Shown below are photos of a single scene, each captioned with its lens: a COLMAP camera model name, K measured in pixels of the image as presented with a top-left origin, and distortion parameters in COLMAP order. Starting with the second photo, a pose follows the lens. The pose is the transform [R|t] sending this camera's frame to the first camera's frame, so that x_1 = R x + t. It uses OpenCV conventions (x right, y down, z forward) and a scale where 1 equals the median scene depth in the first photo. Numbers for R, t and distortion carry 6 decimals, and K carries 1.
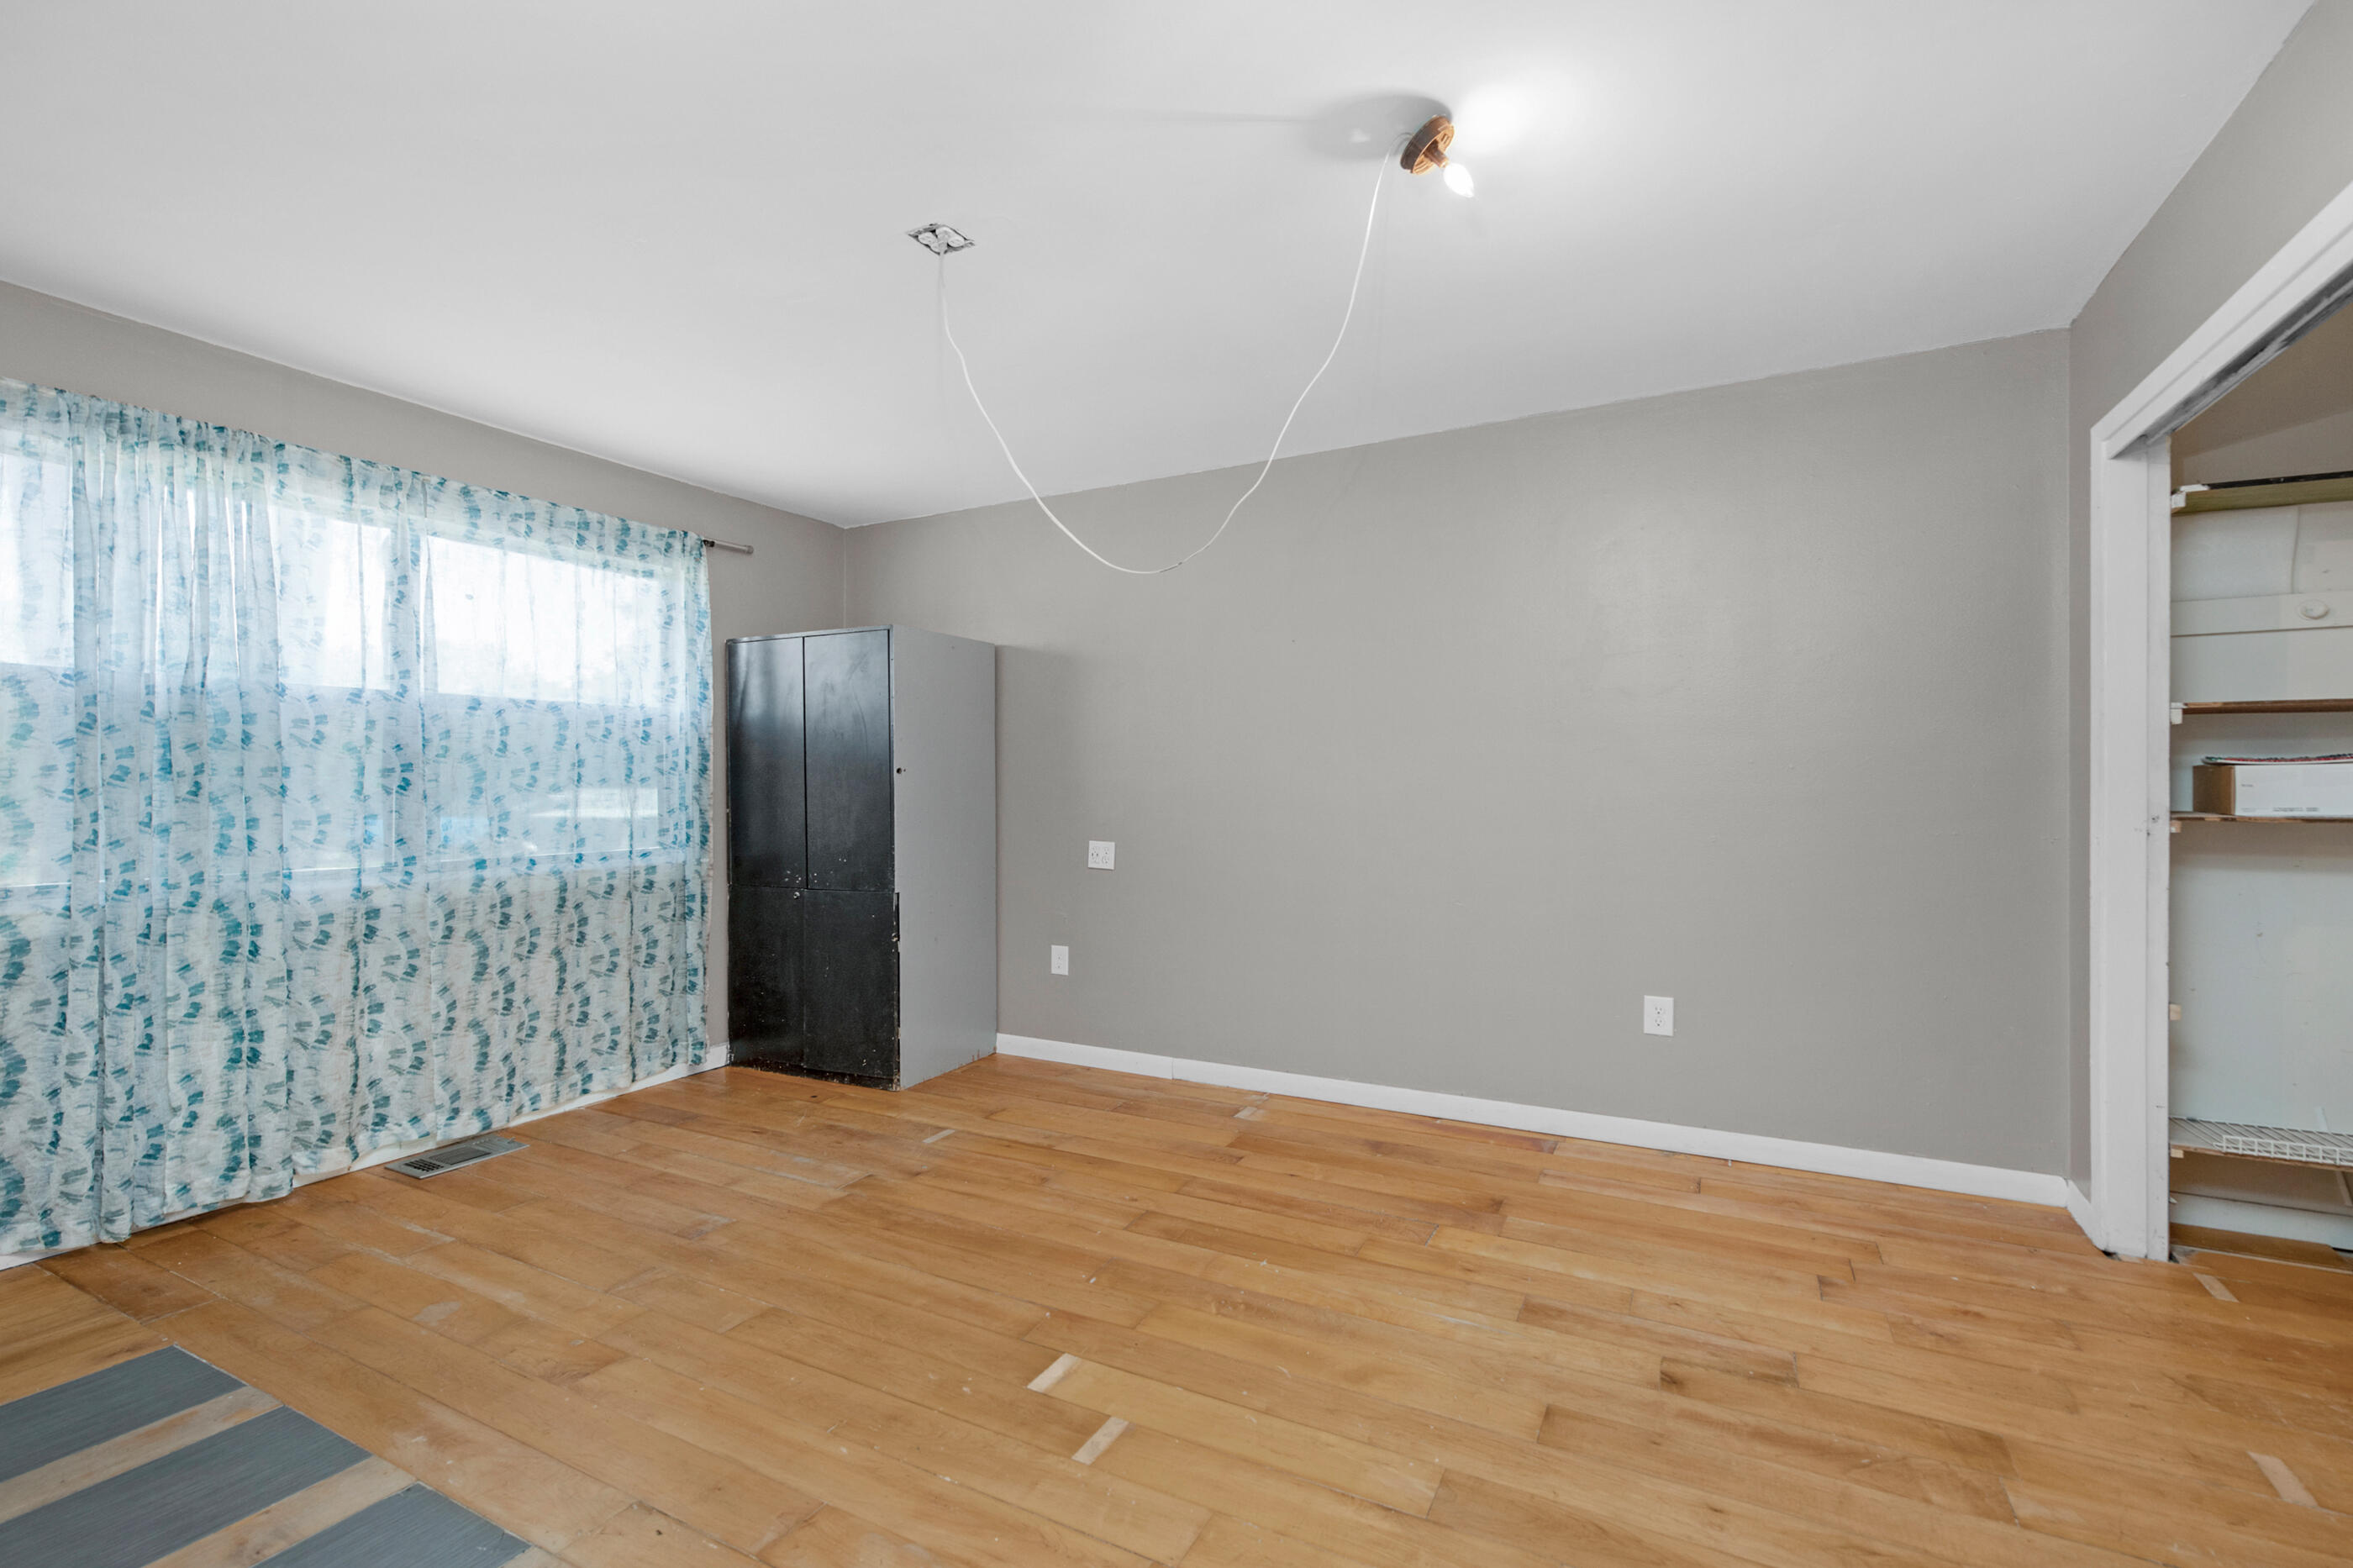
lens RADIAL K [[975.5, 0, 1223.0], [0, 975.5, 792.6], [0, 0, 1]] dist [-0.000023, -0.000209]
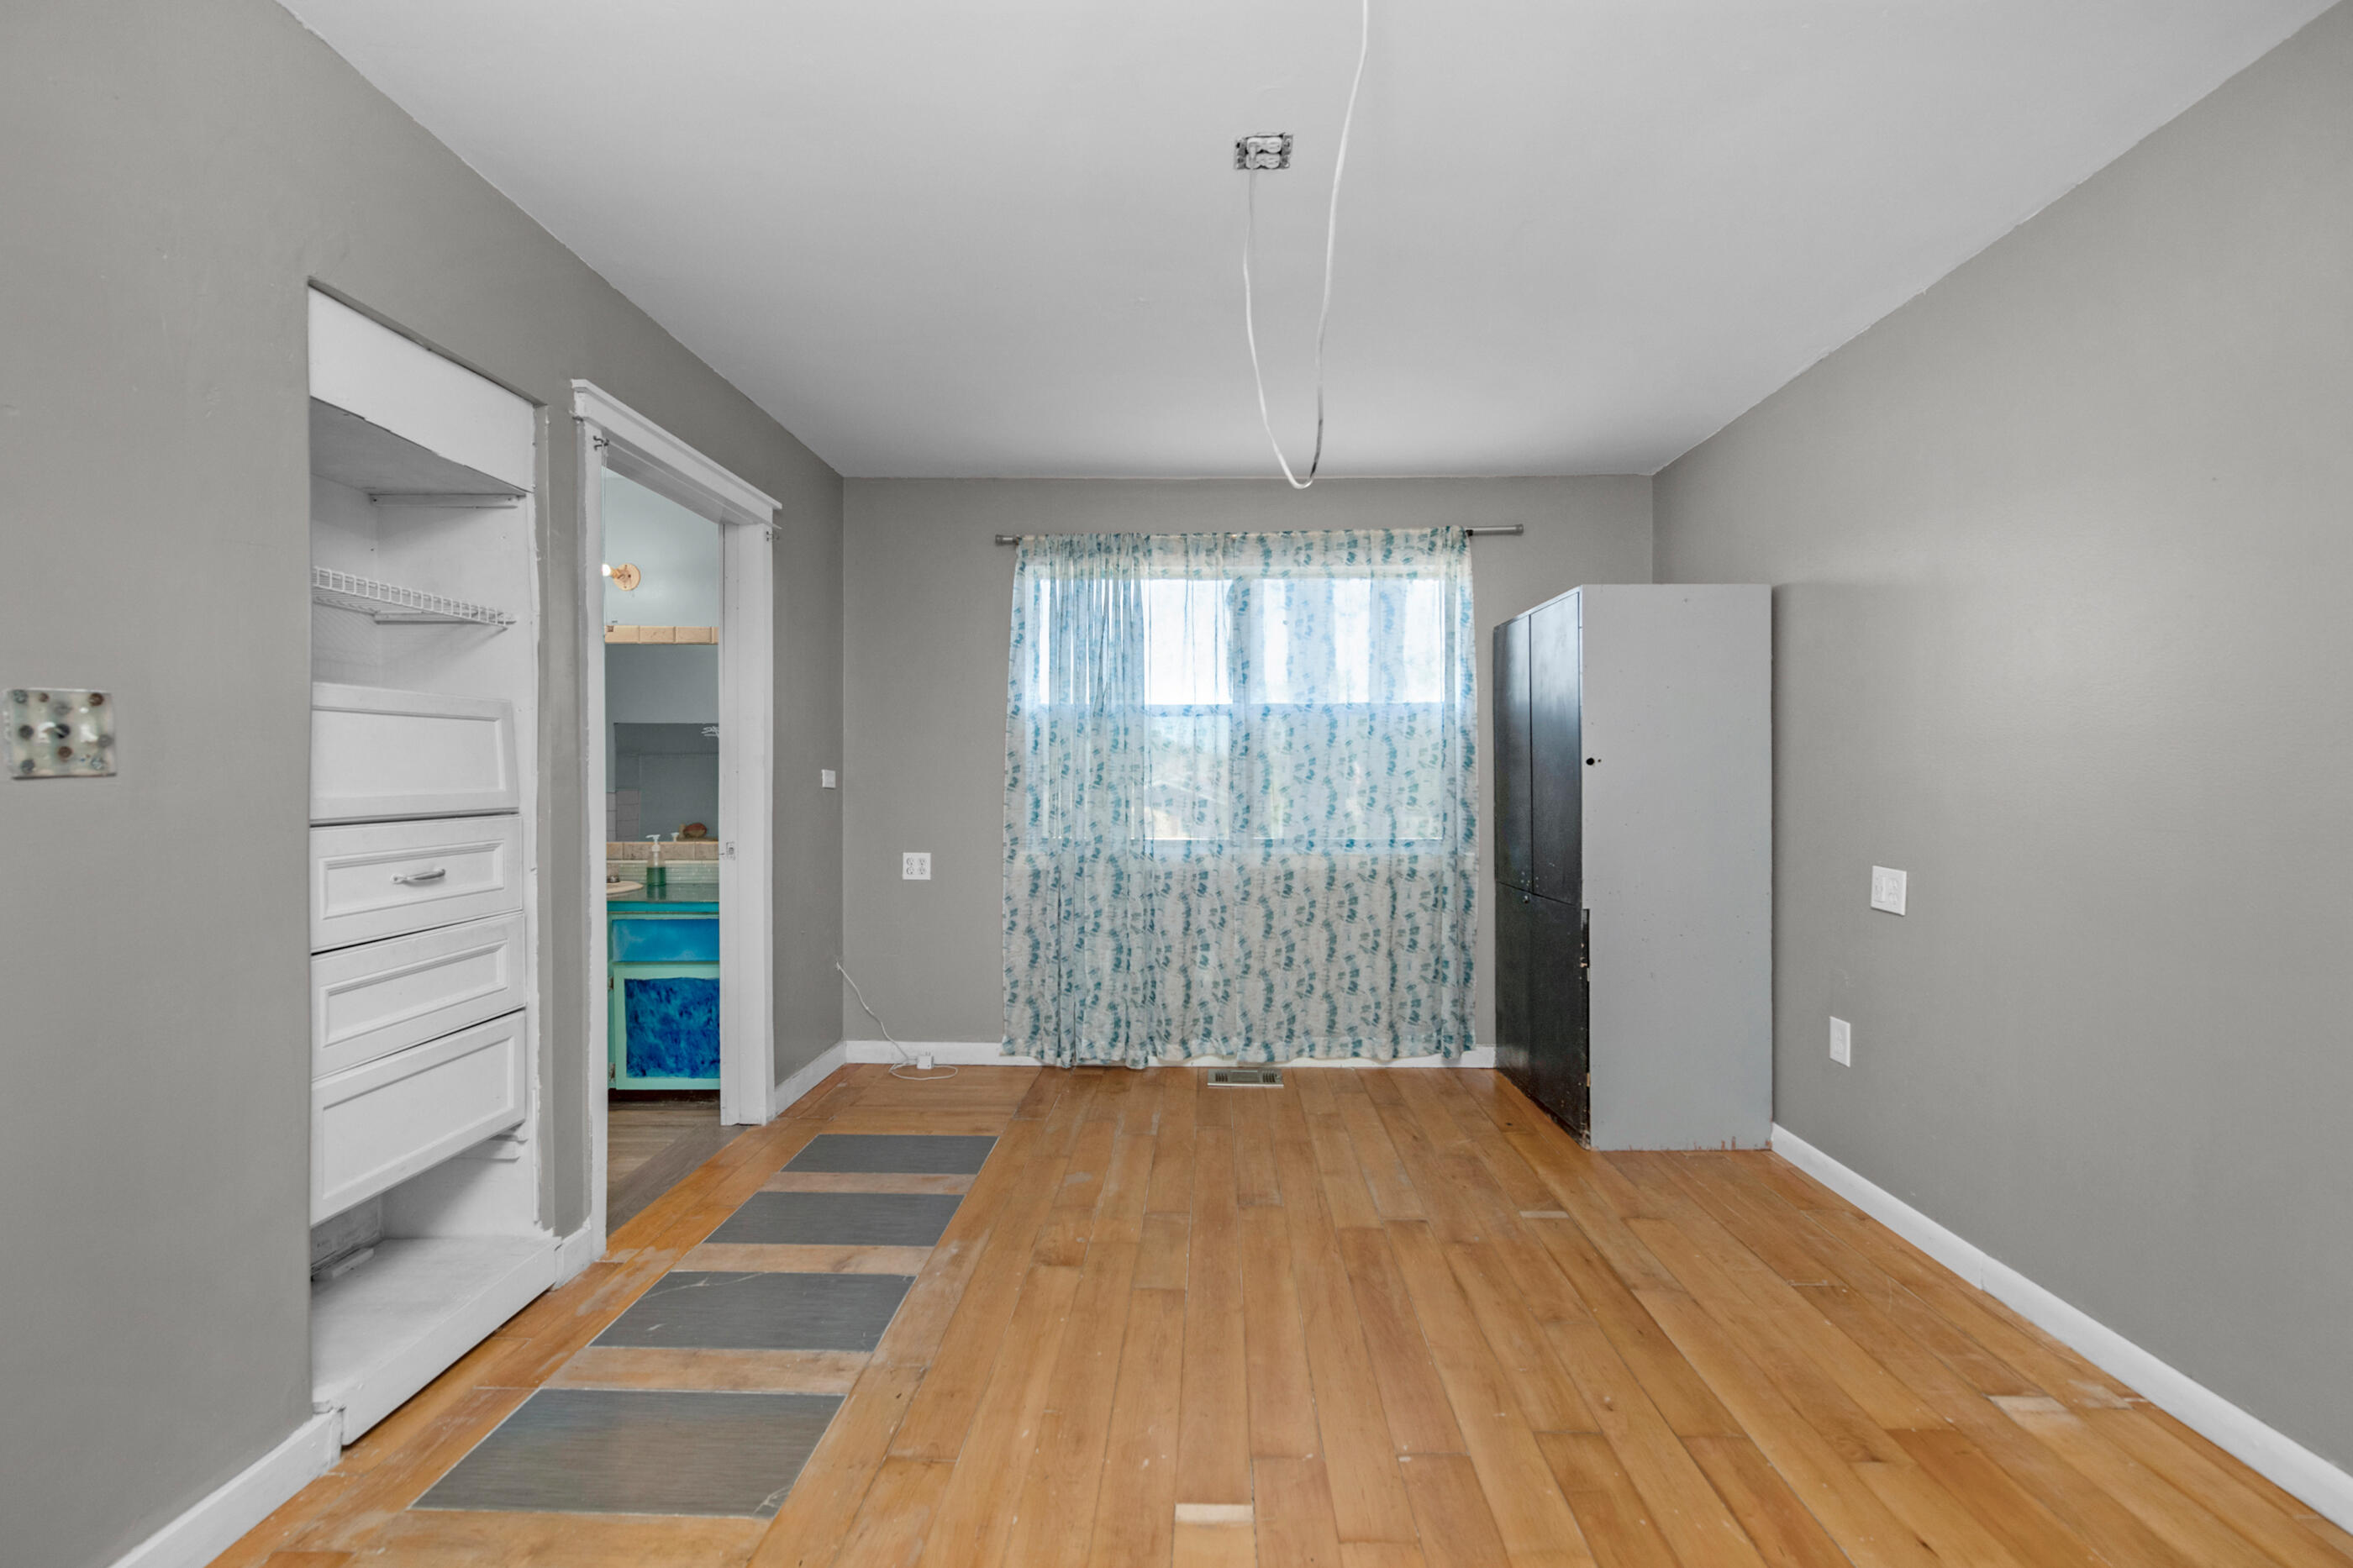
lens RADIAL K [[1027.6, 0, 1208.4], [0, 1027.6, 776.2], [0, 0, 1]] dist [0.013056, -0.000310]
pose [[0.431738, 0.003008, -0.901994, 0.348173], [-0.007630, 0.999971, -0.000317, -0.007938], [0.901967, 0.007019, 0.431748, 0.366694]]
